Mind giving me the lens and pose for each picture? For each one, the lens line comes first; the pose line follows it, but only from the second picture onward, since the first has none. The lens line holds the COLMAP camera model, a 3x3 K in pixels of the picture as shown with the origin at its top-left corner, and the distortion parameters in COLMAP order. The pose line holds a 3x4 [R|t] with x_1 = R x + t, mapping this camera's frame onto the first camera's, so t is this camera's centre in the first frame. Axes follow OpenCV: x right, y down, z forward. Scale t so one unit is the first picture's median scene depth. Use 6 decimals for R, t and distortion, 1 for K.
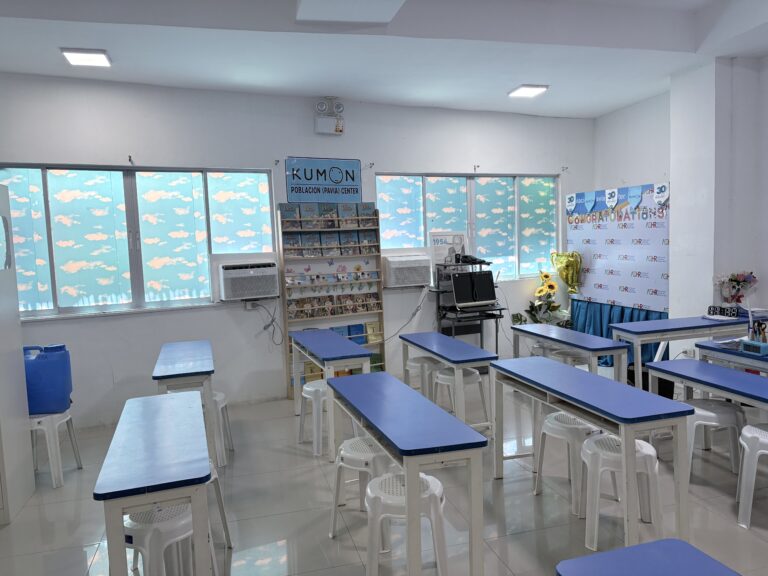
lens RADIAL K [[586.2, 0, 384.0], [0, 586.2, 288.0], [0, 0, 1]] dist [0.041382, -0.001655]
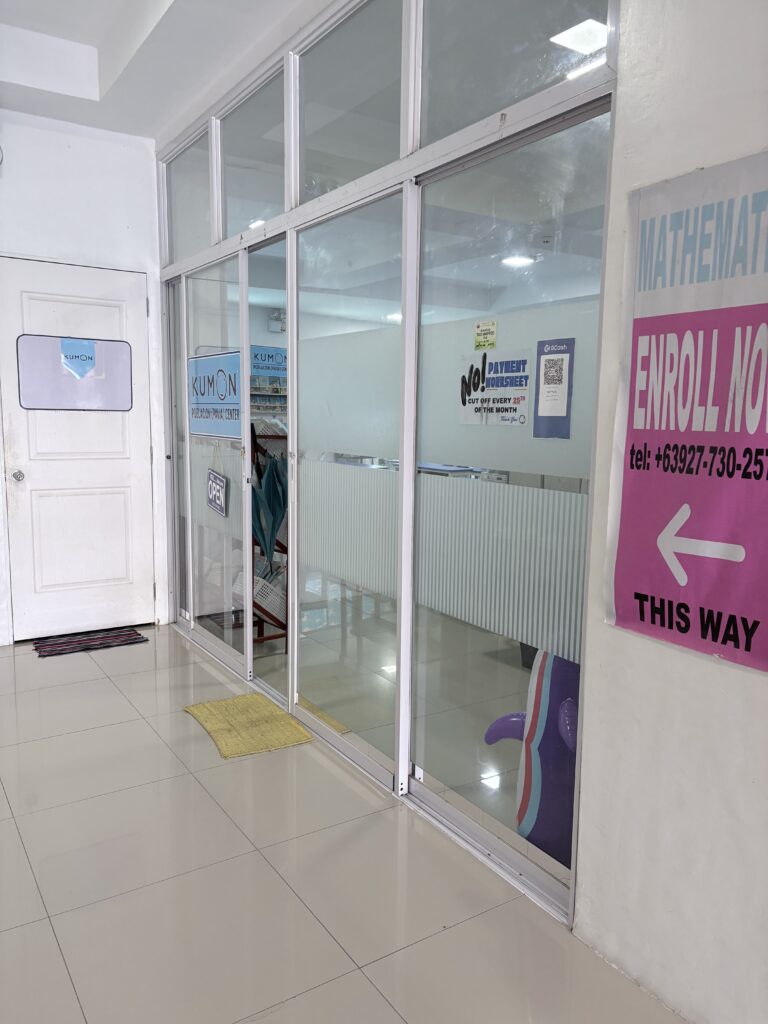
lens RADIAL K [[781.6, 0, 384.0], [0, 781.6, 512.0], [0, 0, 1]] dist [0.041382, -0.001655]
pose [[0.953729, 0.012921, 0.300388, -0.427364], [-0.028024, 0.998547, 0.046021, 0.104291], [-0.299357, -0.052310, 0.952706, -1.040730]]
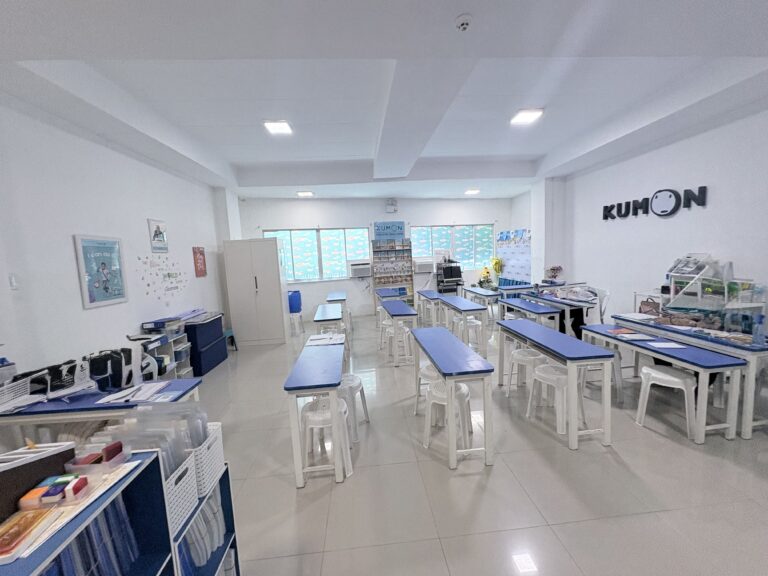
lens RADIAL K [[308.0, 0, 384.0], [0, 308.0, 288.0], [0, 0, 1]] dist [-0.000287, -0.000005]
pose [[0.982409, 0.009715, -0.186490, 0.123517], [-0.002347, 0.999209, 0.039688, 0.012863], [0.186728, -0.038552, 0.981655, -0.317116]]
